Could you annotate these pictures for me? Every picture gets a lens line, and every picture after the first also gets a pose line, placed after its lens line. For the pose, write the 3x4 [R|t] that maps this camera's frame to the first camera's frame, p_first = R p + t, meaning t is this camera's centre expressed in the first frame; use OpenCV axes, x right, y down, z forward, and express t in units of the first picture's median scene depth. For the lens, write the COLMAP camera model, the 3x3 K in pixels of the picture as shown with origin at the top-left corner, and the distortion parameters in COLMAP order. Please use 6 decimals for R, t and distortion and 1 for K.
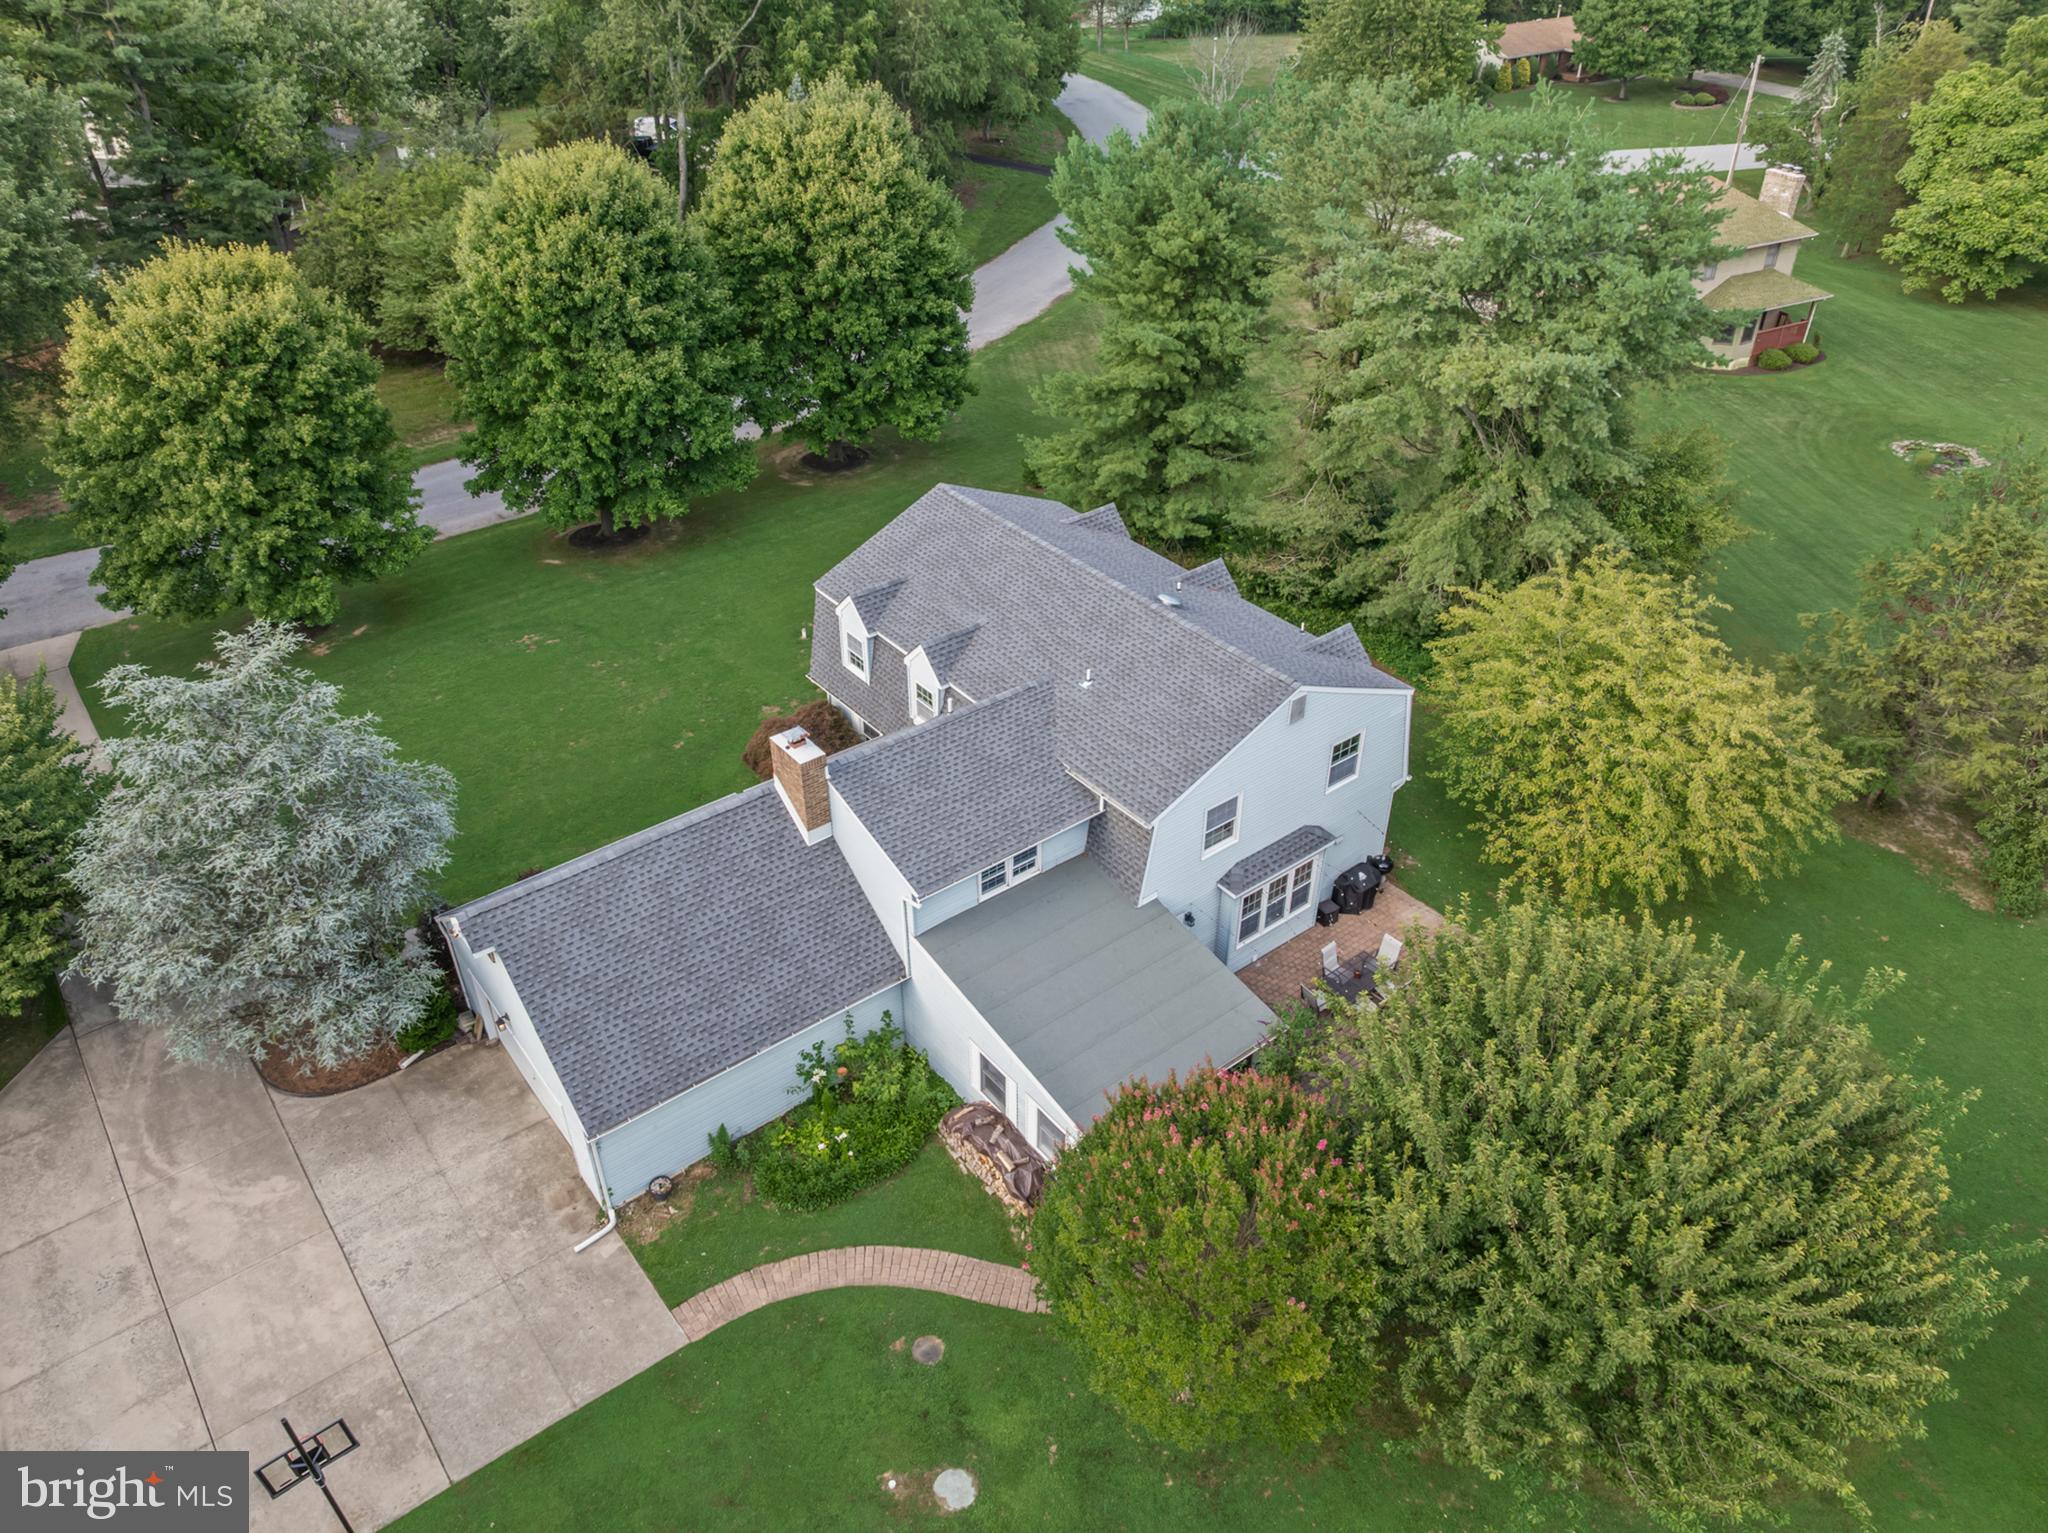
lens RADIAL K [[1440.1, 0, 1017.4], [0, 1440.1, 759.2], [0, 0, 1]] dist [-0.041222, 0.018294]
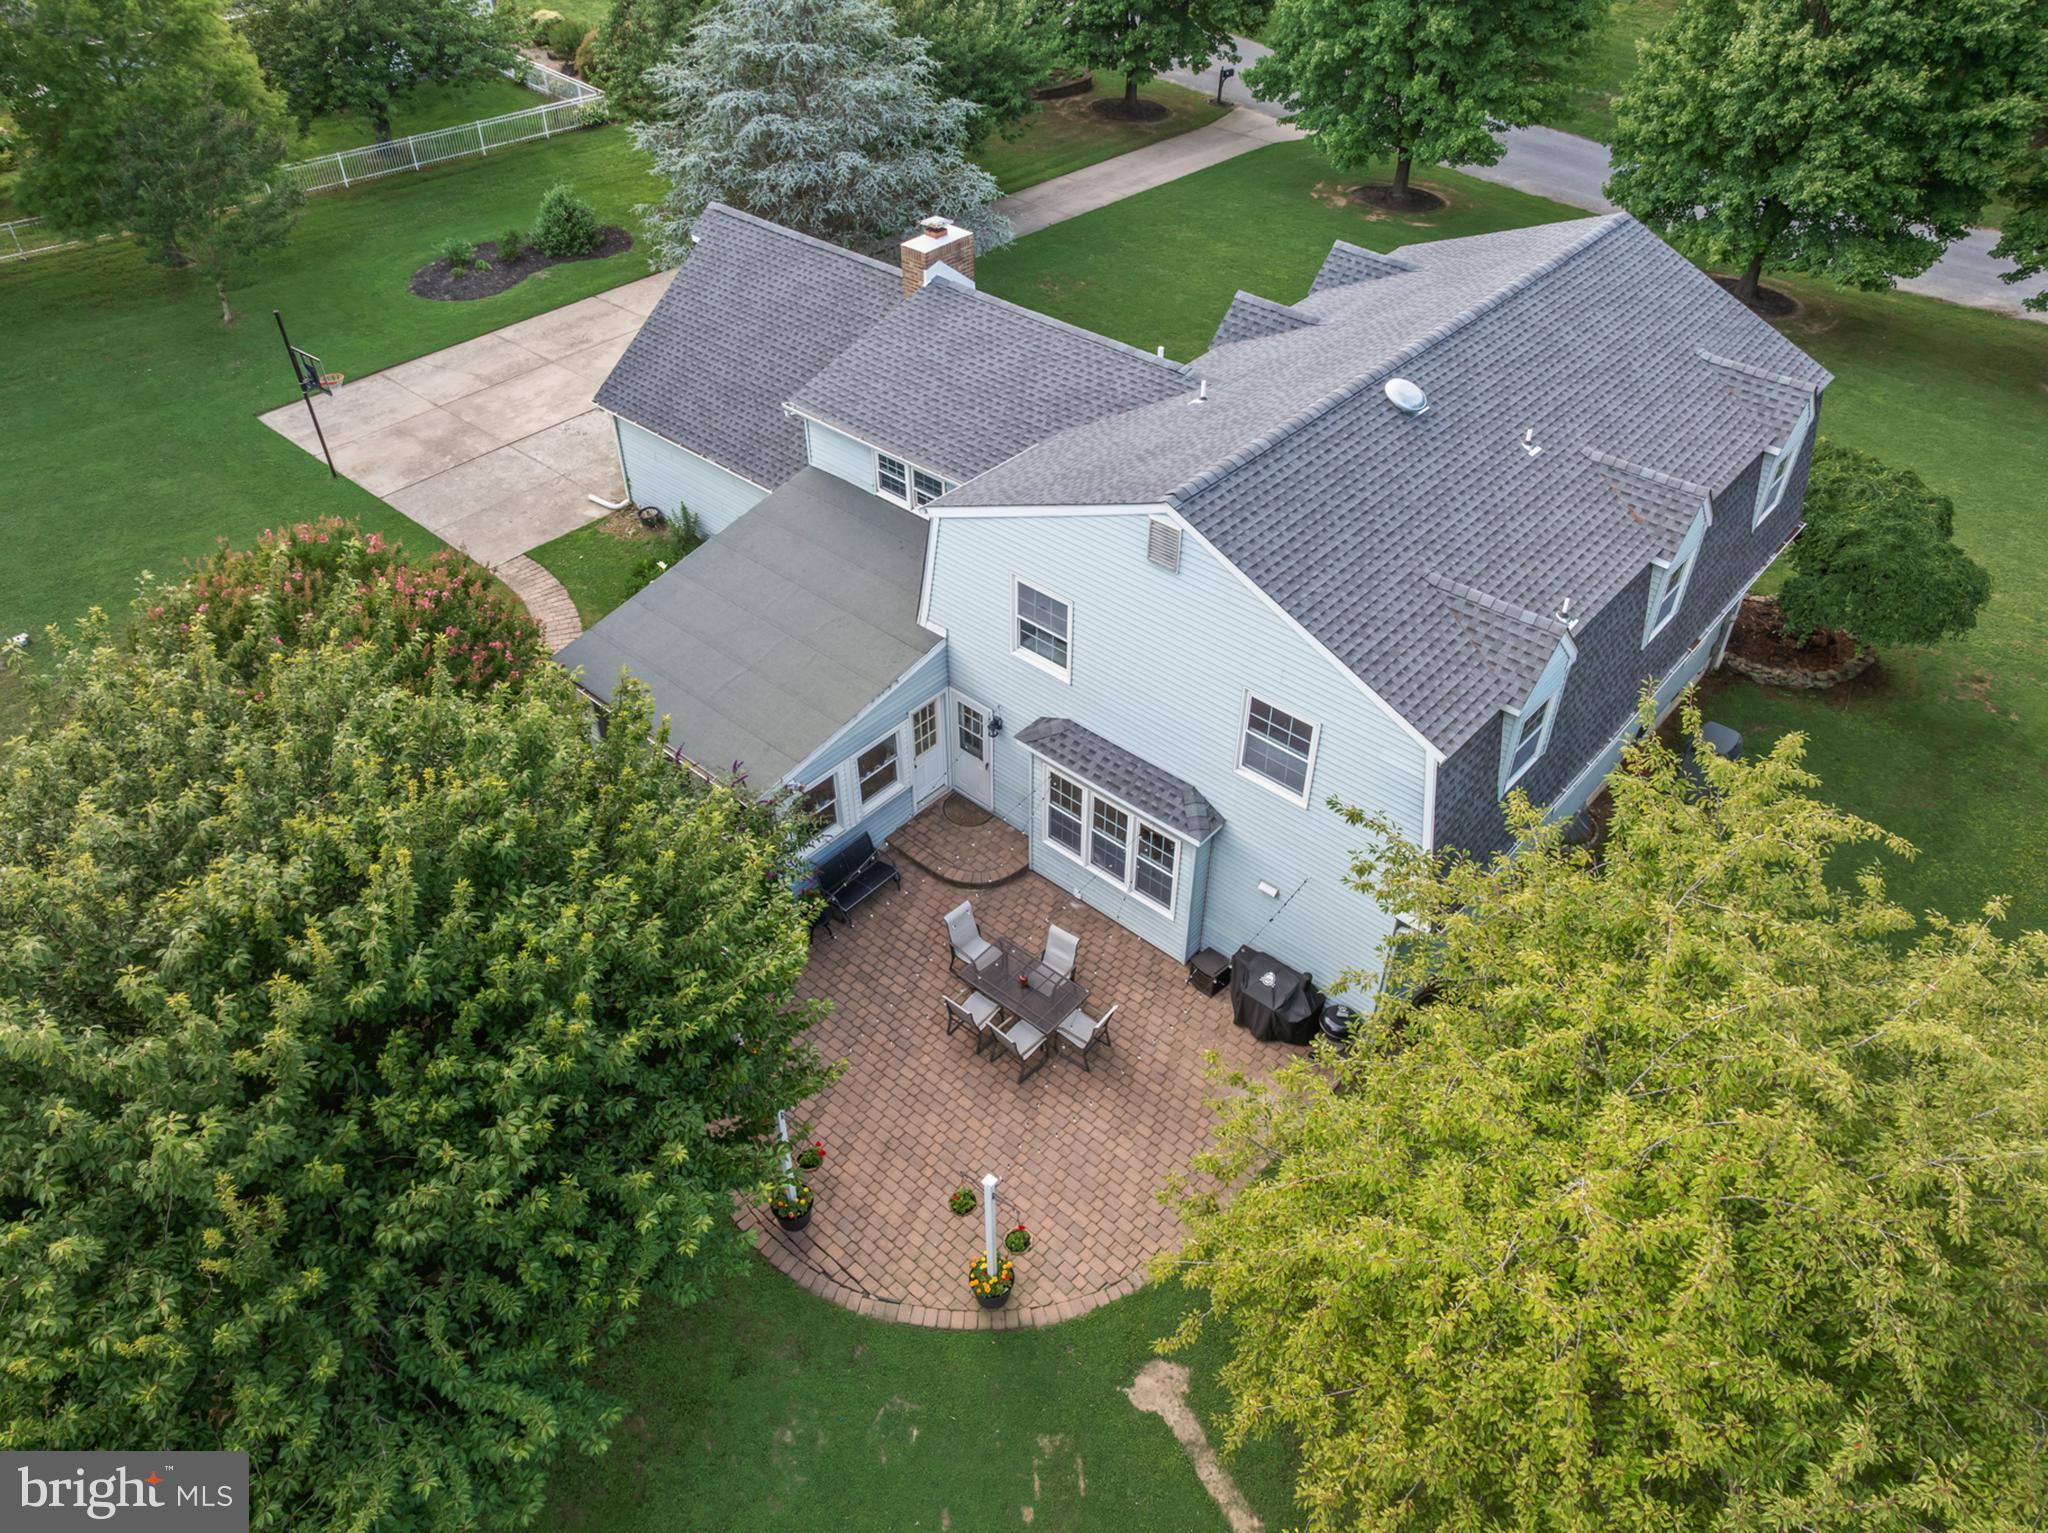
lens RADIAL K [[1440.1, 0, 1024.1], [0, 1440.1, 776.3], [0, 0, 1]] dist [-0.041222, 0.018294]
pose [[0.191411, 0.653450, -0.732369, 0.620186], [-0.564880, 0.683546, 0.462251, -0.191931], [0.802666, 0.325221, 0.499959, 0.649819]]
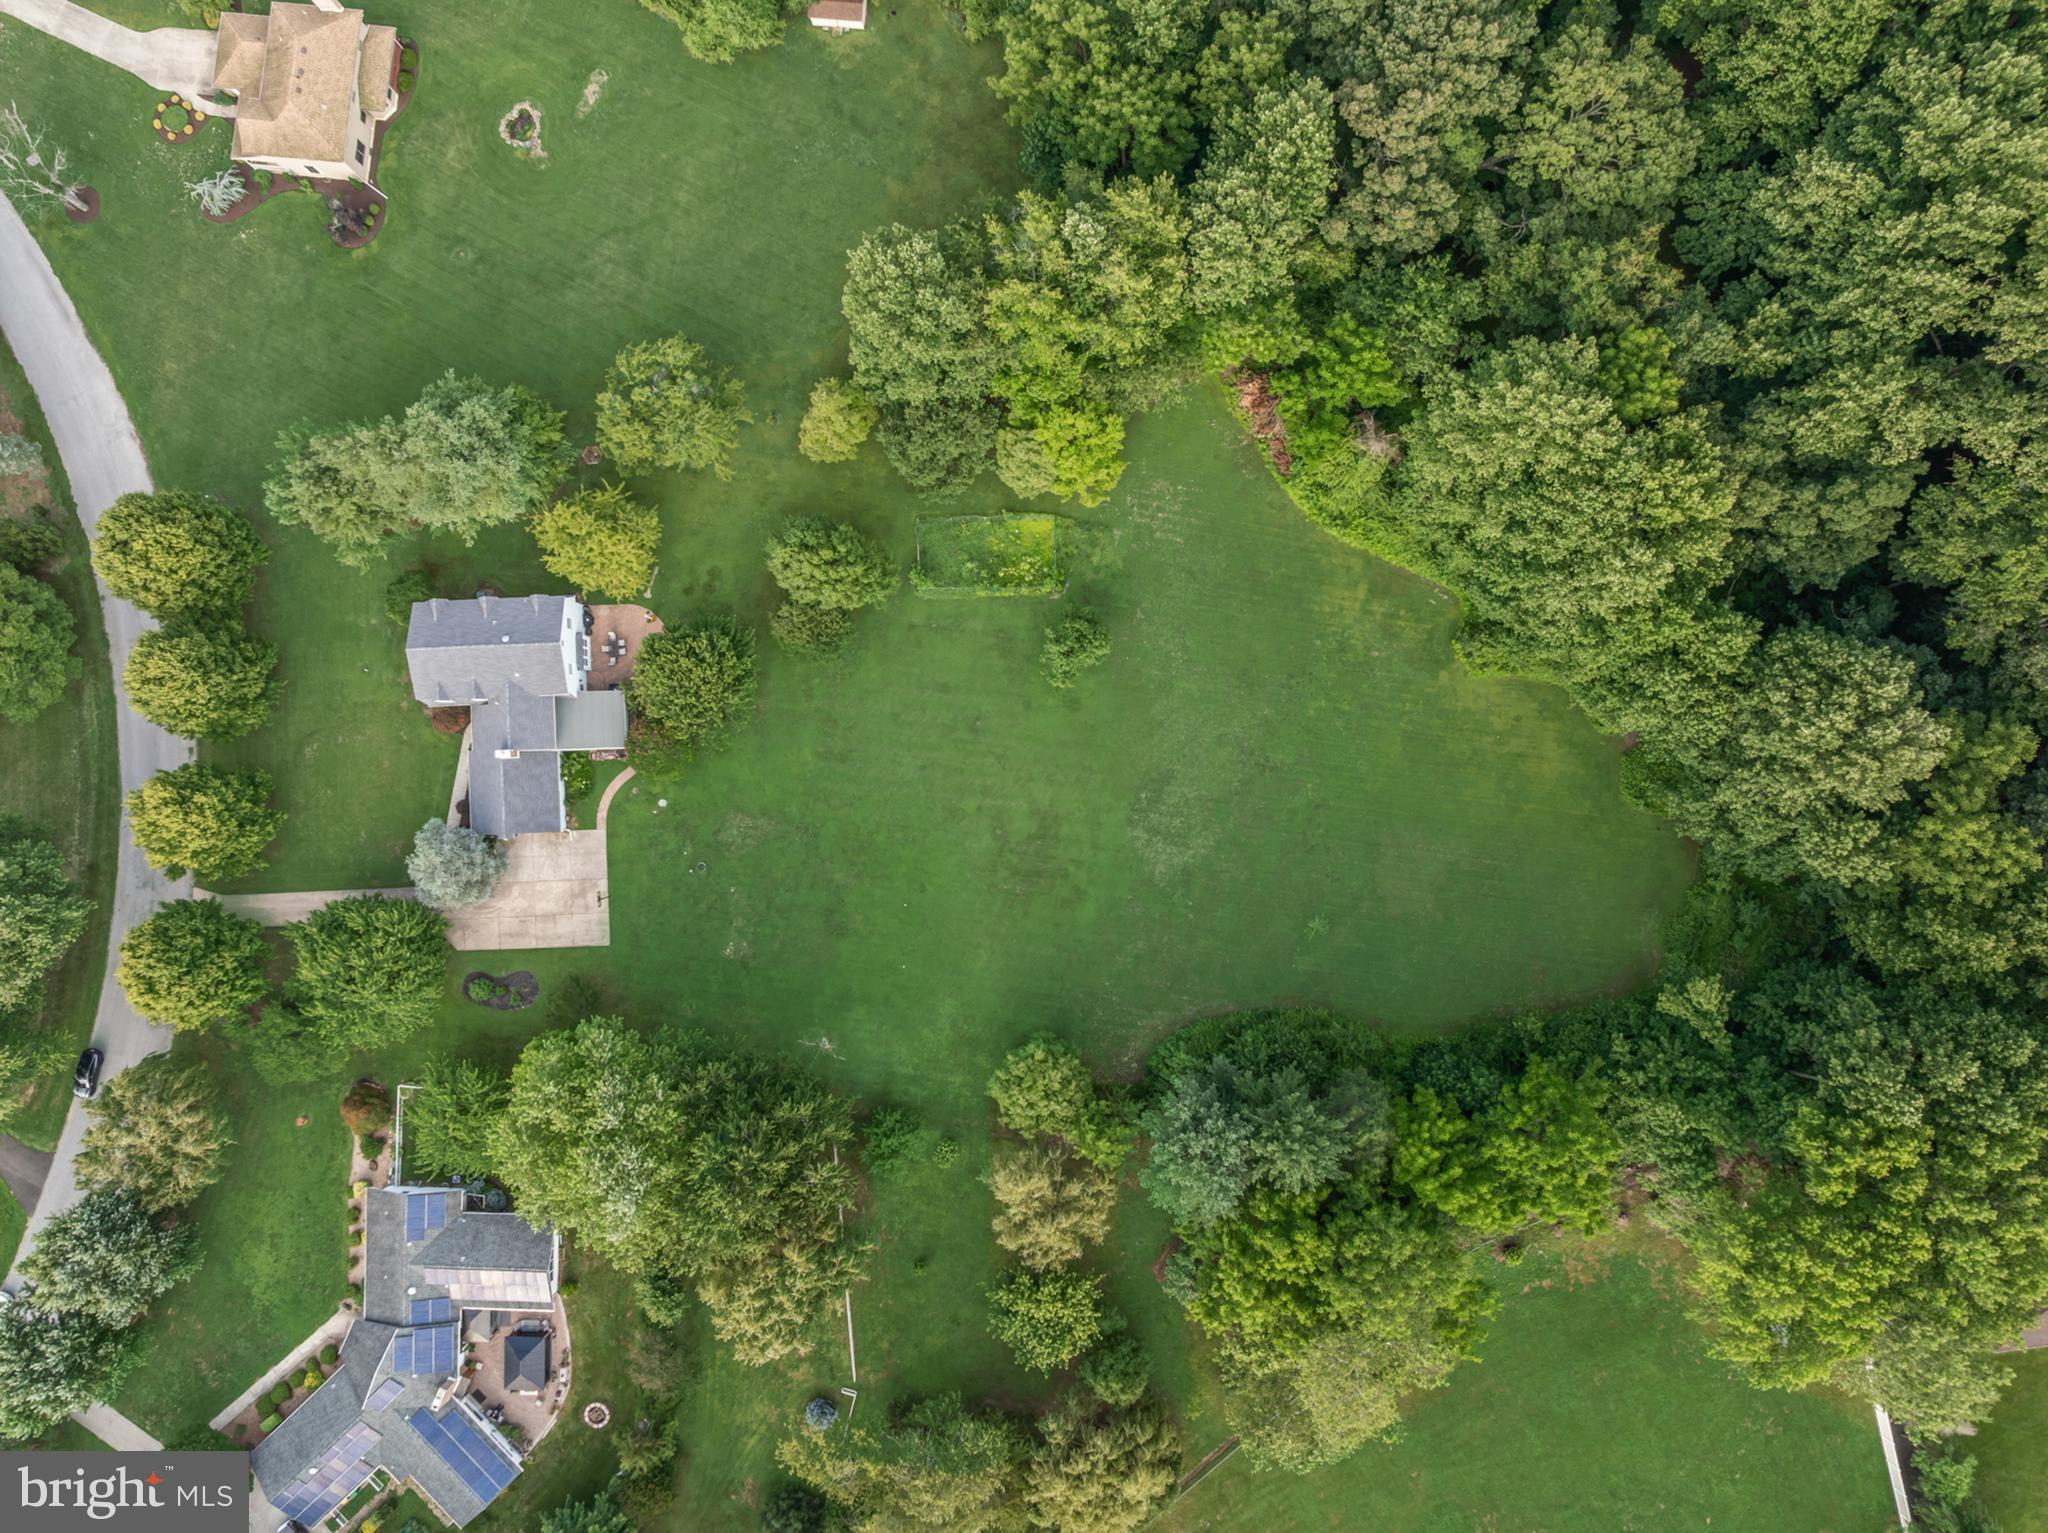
lens RADIAL K [[1440.1, 0, 1028.7], [0, 1440.1, 759.9], [0, 0, 1]] dist [-0.041222, 0.018294]
pose [[0.582641, -0.812700, 0.006974, 0.612052], [0.470064, 0.343974, 0.812848, -2.359659], [-0.663000, -0.470320, 0.582434, -2.147784]]
